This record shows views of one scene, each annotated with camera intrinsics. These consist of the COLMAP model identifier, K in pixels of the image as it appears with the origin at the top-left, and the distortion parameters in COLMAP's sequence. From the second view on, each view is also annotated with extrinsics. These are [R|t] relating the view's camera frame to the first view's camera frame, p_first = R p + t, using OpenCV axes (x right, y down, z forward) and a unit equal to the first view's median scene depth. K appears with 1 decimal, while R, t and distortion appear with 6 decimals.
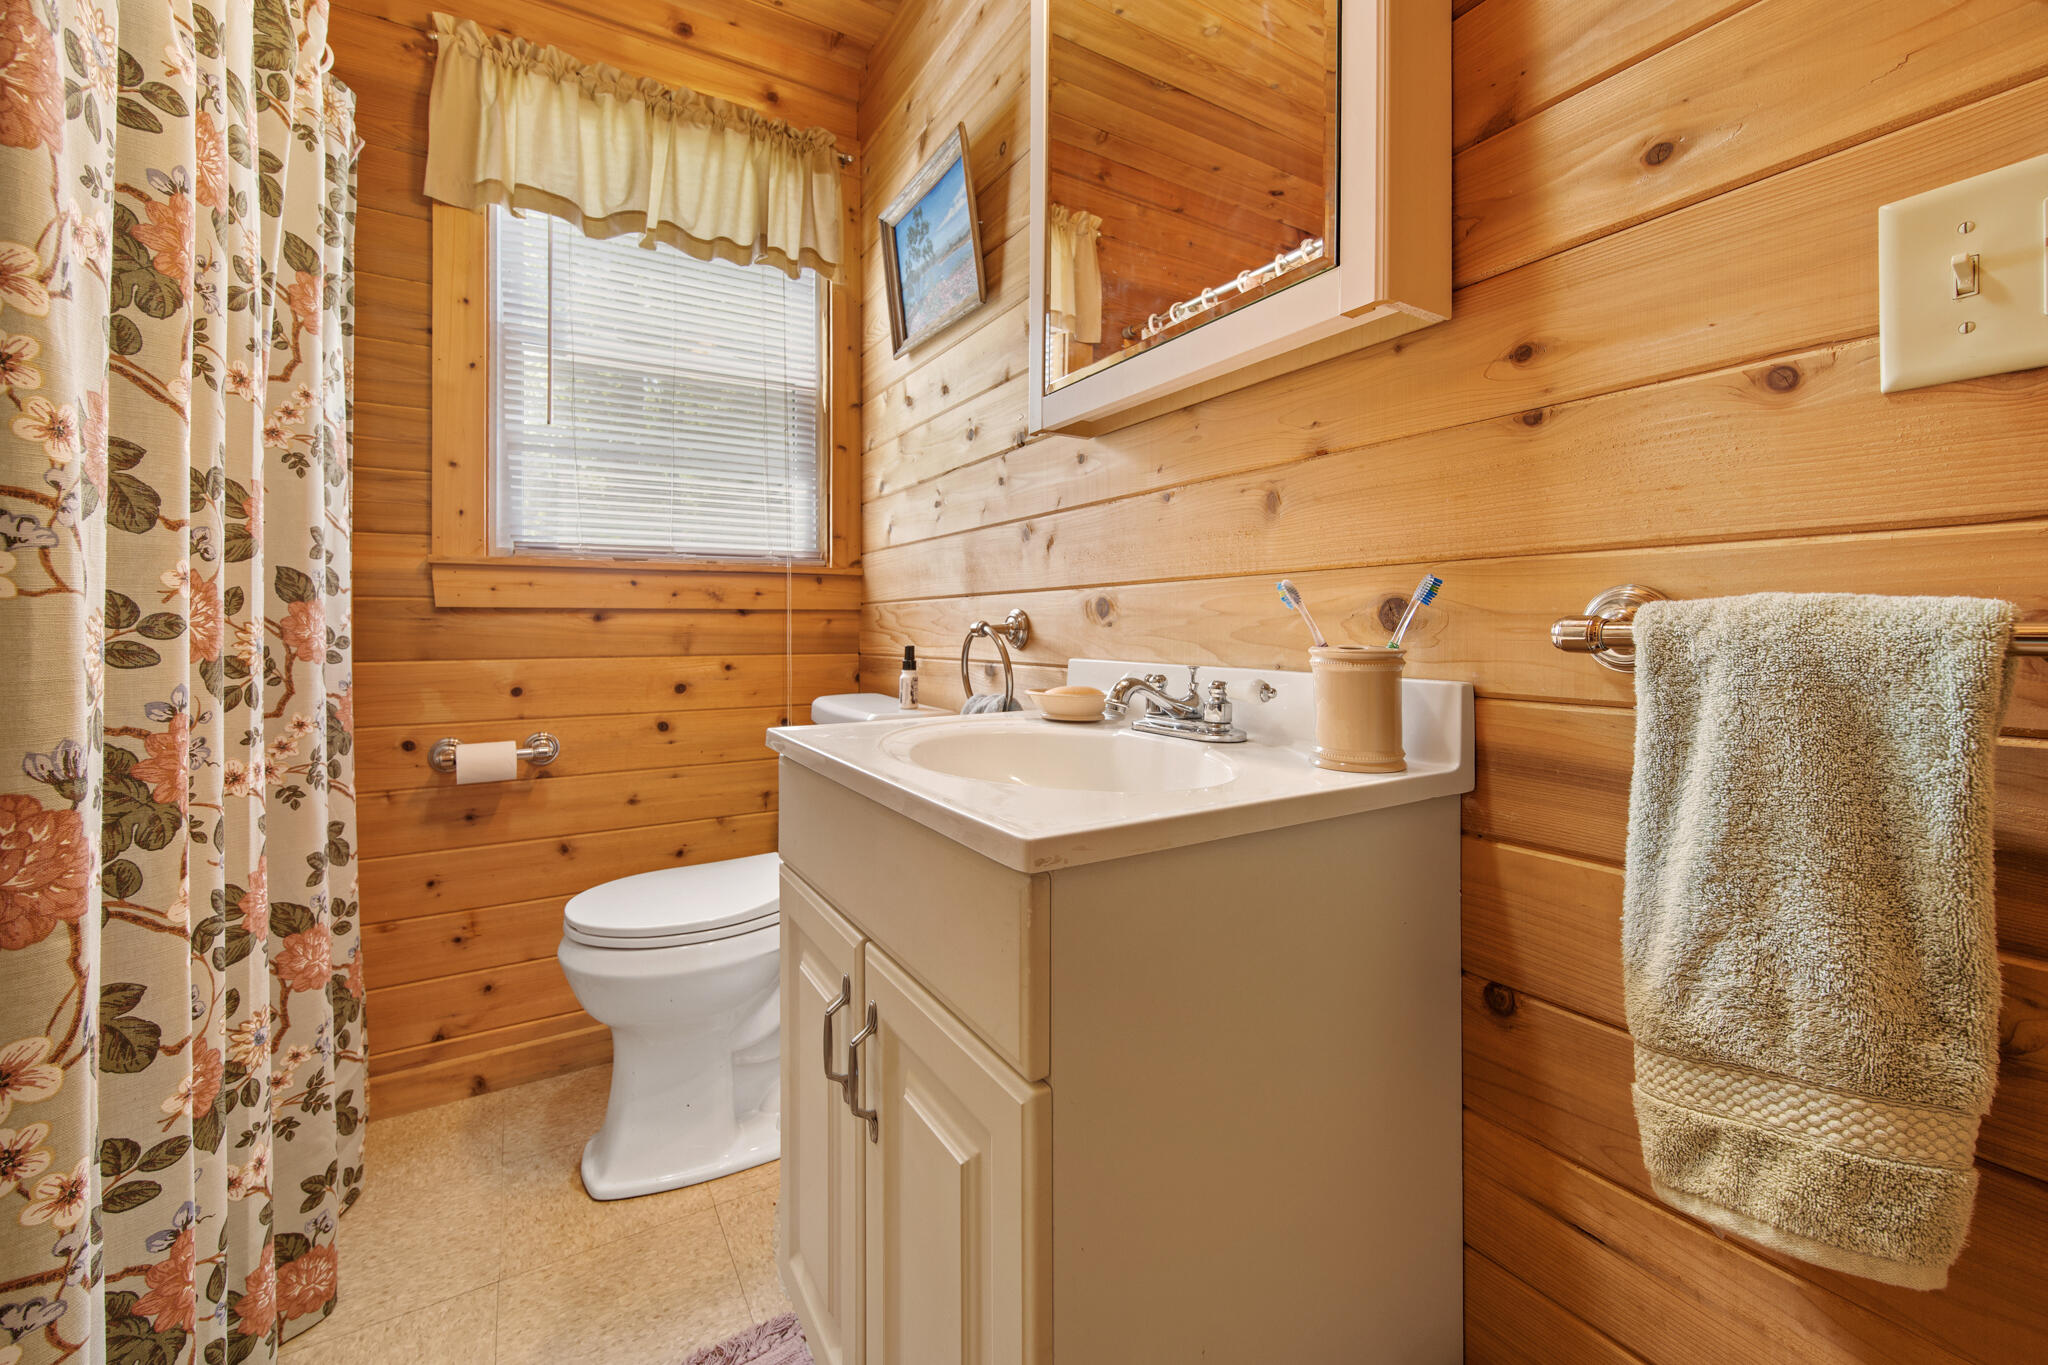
lens RADIAL K [[823.5, 0, 1003.2], [0, 823.5, 629.2], [0, 0, 1]] dist [-0.005704, 0.000864]
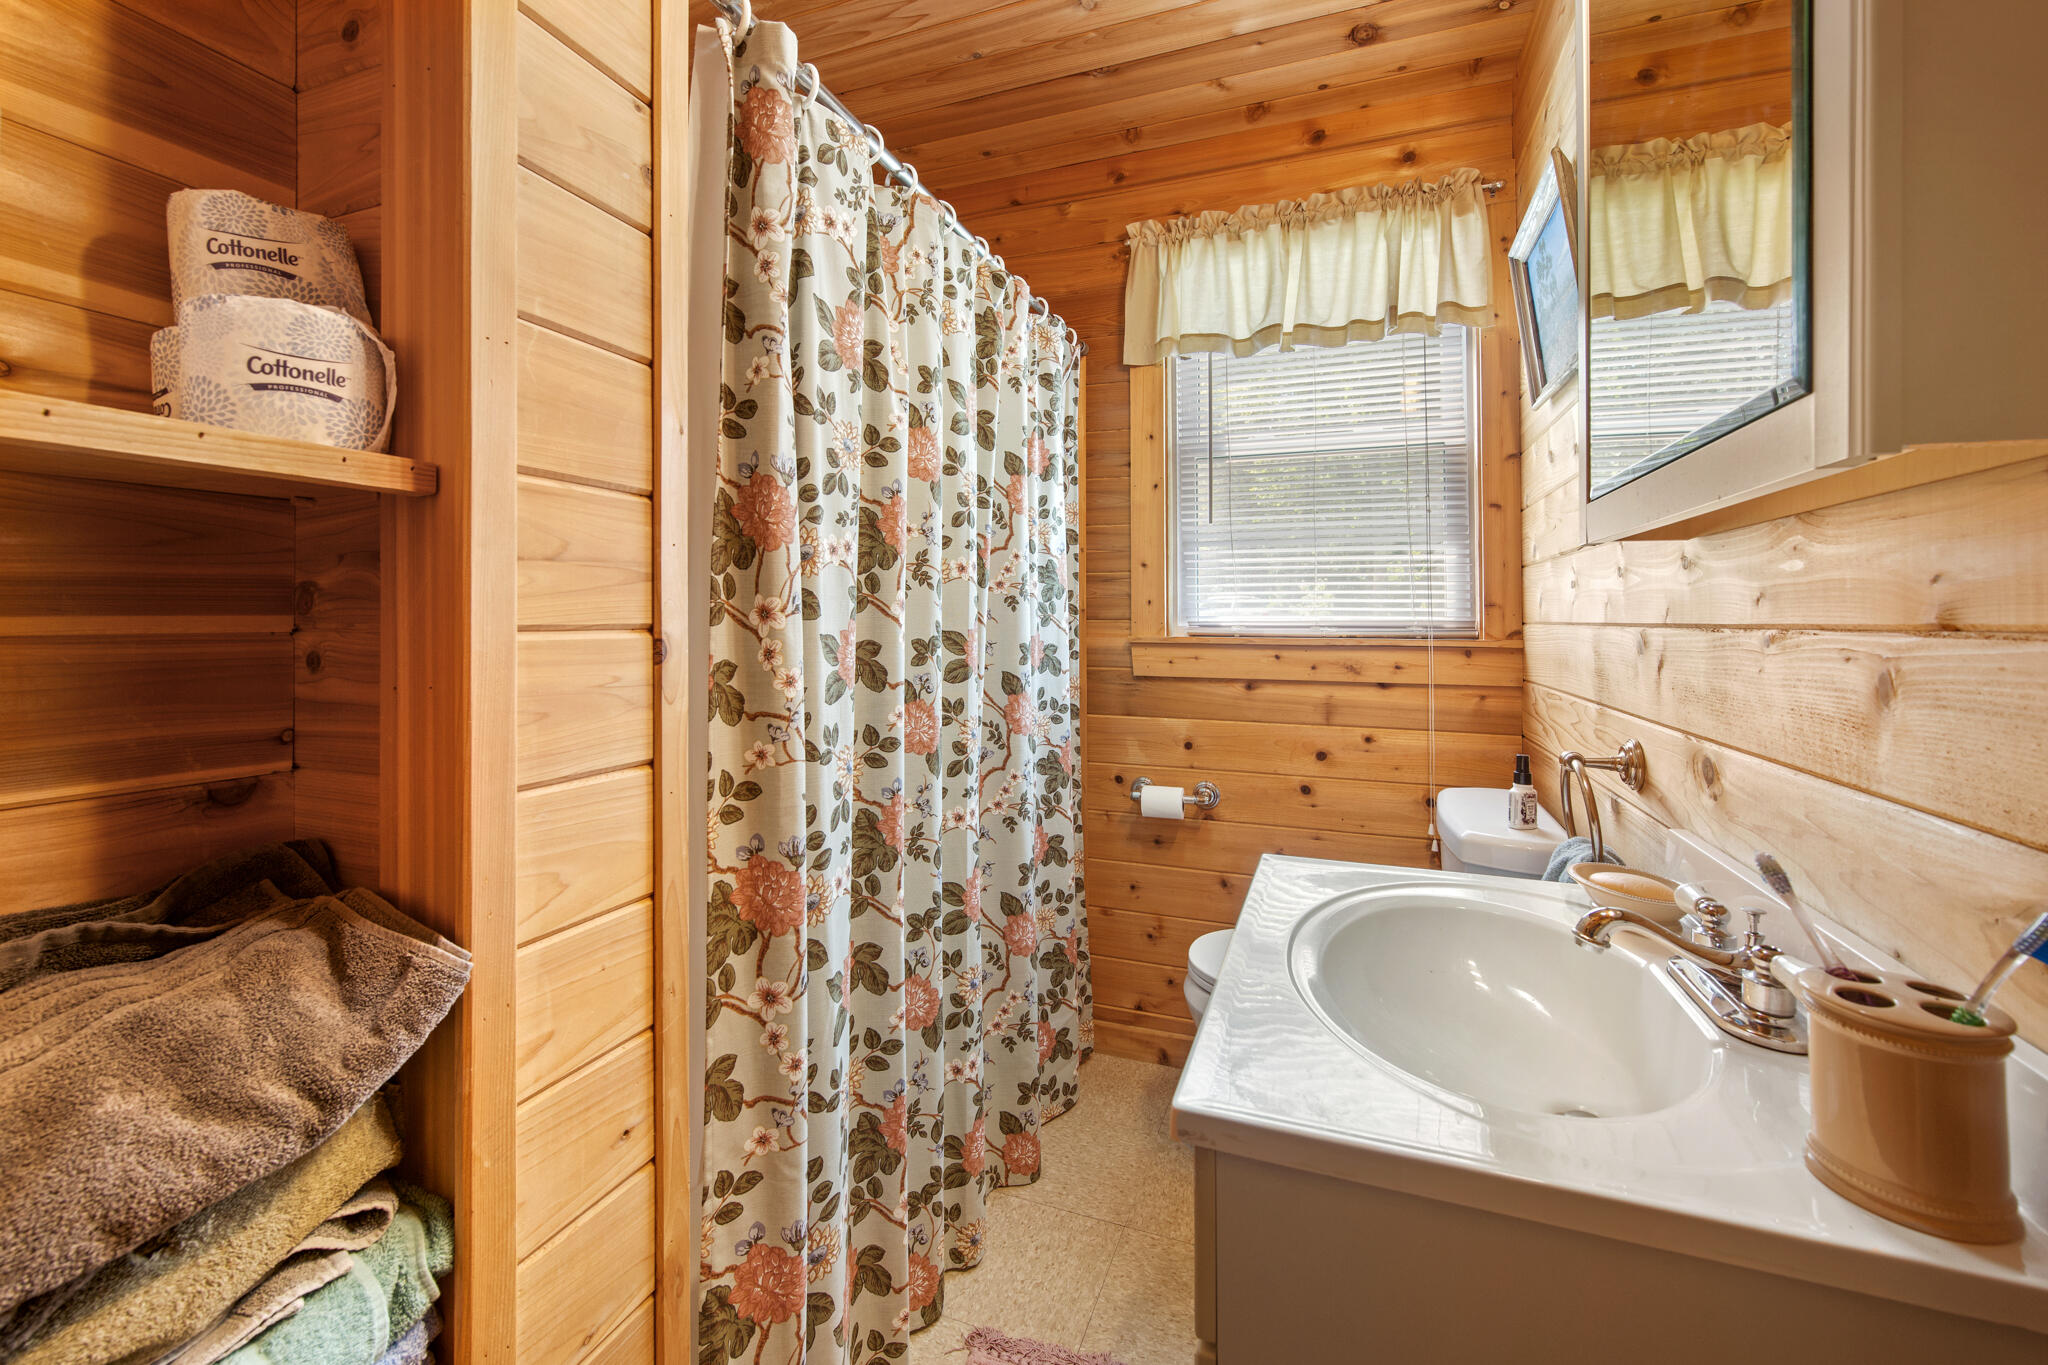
lens RADIAL K [[823.5, 0, 1029.8], [0, 823.5, 615.1], [0, 0, 1]] dist [-0.005704, 0.000864]
pose [[0.624602, -0.003433, -0.780936, 0.219081], [-0.004065, 0.999962, -0.007647, -0.109657], [0.780933, 0.007951, 0.624564, 0.055248]]
